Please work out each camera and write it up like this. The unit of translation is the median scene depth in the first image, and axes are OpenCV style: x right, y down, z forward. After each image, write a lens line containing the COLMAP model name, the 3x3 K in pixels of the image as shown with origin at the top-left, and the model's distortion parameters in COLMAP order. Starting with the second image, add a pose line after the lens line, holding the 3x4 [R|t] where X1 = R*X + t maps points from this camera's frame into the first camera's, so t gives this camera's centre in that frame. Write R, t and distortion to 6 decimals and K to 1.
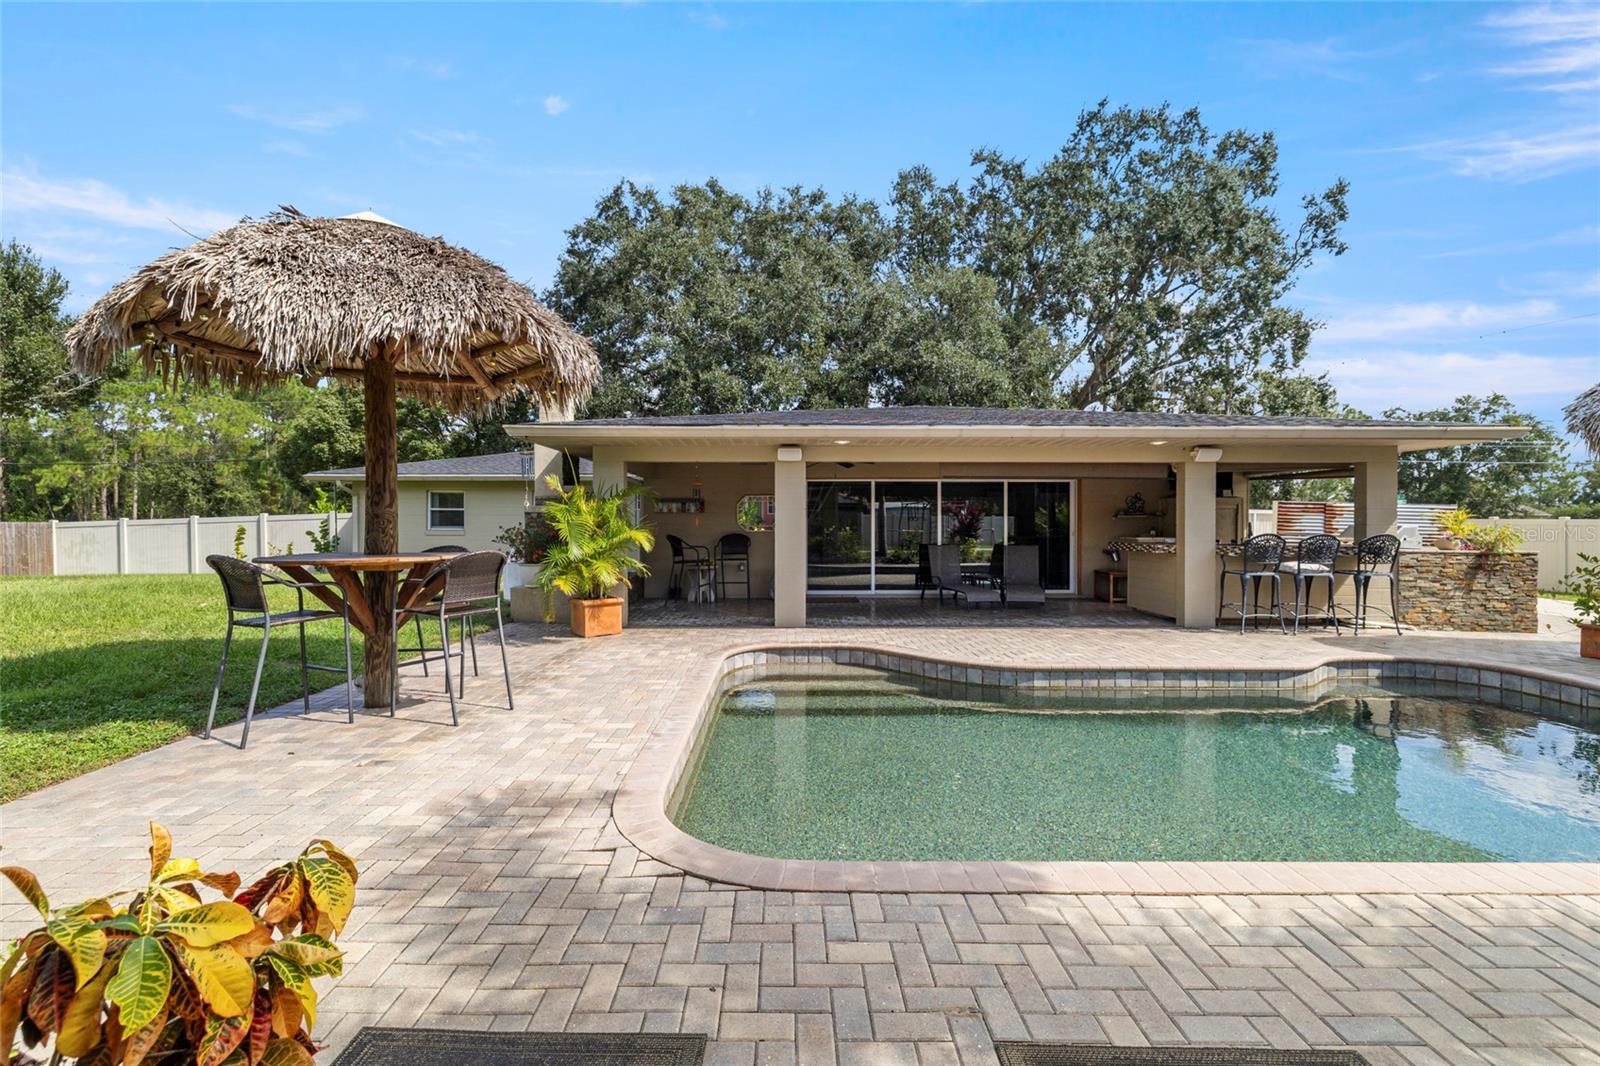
lens RADIAL K [[678.3, 0, 790.7], [0, 678.3, 526.9], [0, 0, 1]] dist [-0.003218, 0.000180]
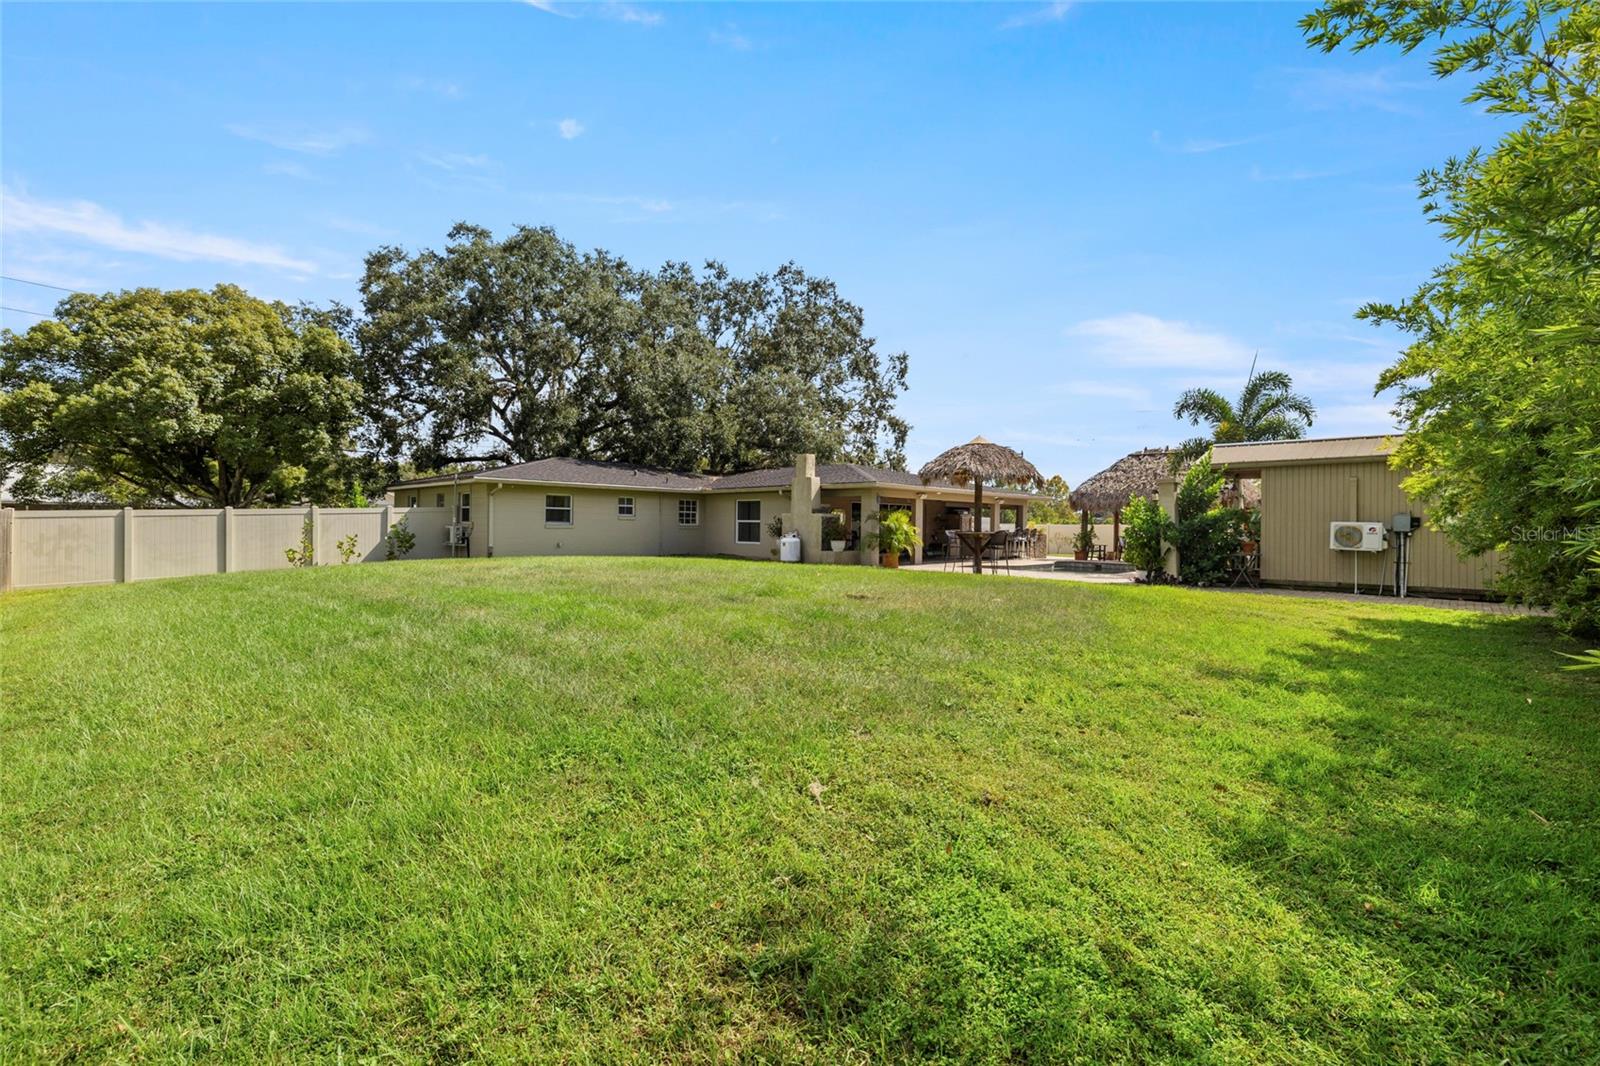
lens RADIAL K [[678.3, 0, 799.4], [0, 678.3, 523.9], [0, 0, 1]] dist [-0.003218, 0.000180]
pose [[0.695014, 0.007815, 0.718954, -0.896412], [-0.007826, 0.999964, -0.003305, 0.003724], [-0.718954, -0.003329, 0.695050, -0.183812]]
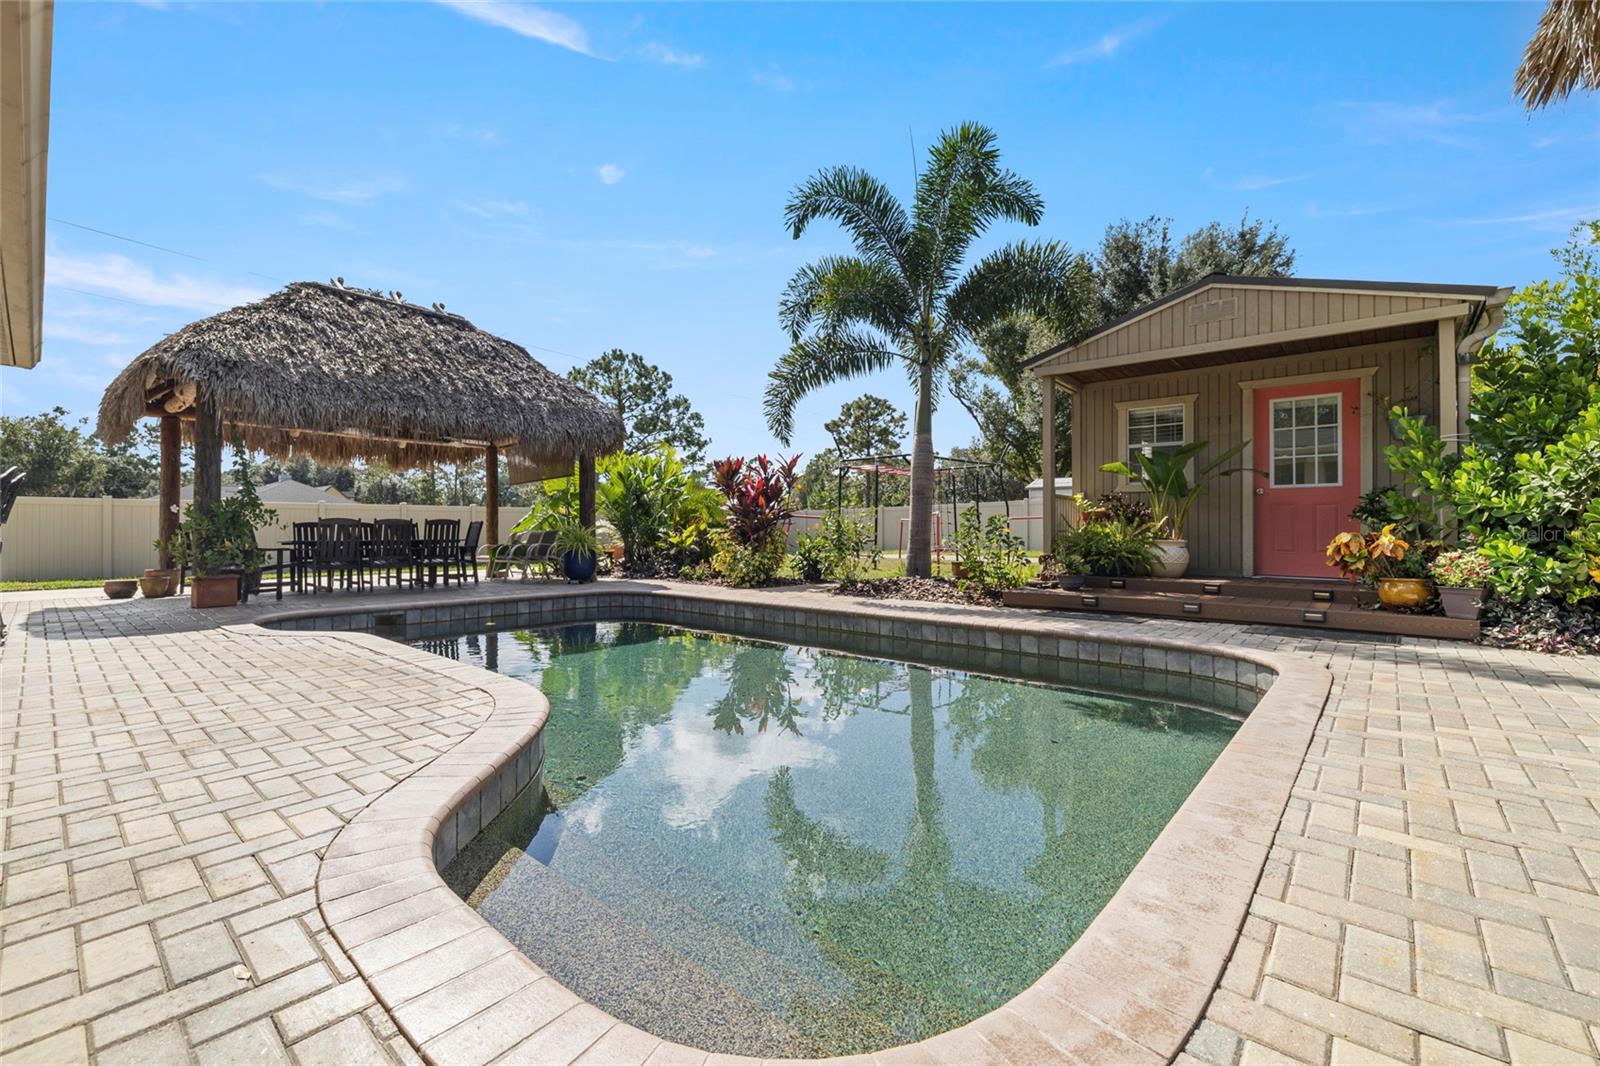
lens RADIAL K [[678.3, 0, 787.7], [0, 678.3, 521.9], [0, 0, 1]] dist [-0.003218, 0.000180]
pose [[-0.741236, 0.007541, 0.671203, -0.053241], [0.001630, 0.999954, -0.009435, 0.023778], [-0.671243, -0.005899, -0.741214, 0.382391]]
